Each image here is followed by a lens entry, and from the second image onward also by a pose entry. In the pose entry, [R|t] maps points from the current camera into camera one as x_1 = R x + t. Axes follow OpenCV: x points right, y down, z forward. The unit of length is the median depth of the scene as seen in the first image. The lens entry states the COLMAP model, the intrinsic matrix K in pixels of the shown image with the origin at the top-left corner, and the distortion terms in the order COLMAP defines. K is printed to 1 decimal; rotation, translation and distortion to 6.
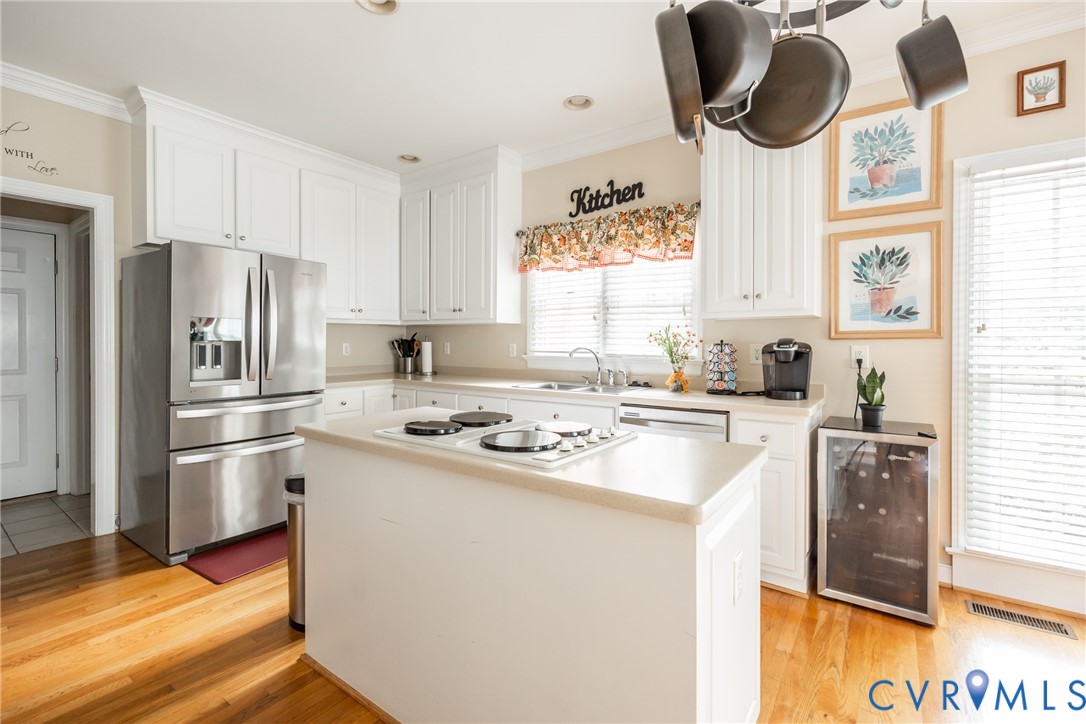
lens RADIAL K [[499.7, 0, 545.6], [0, 499.7, 347.3], [0, 0, 1]] dist [0.000016, -0.000047]
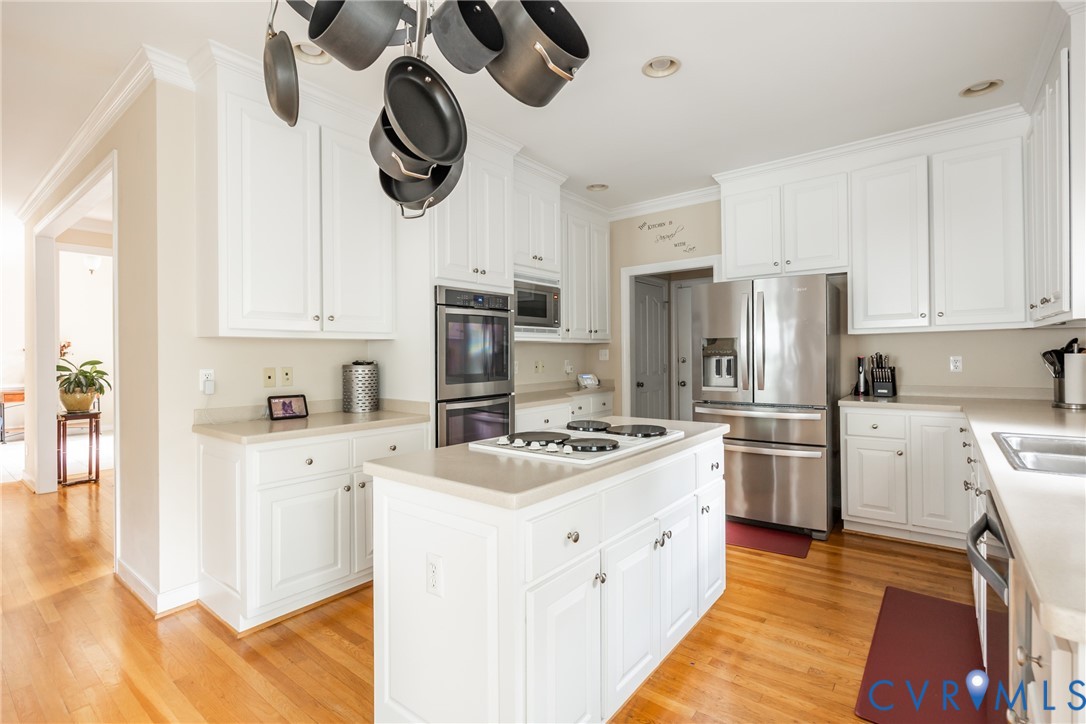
lens RADIAL K [[494.8, 0, 543.0], [0, 494.8, 362.0], [0, 0, 1]] dist [0.001373, 0.000183]
pose [[-0.040108, 0.008723, -0.999157, 0.470811], [0.000562, 0.999962, 0.008708, -0.006722], [0.999195, -0.000213, -0.040111, 0.457499]]
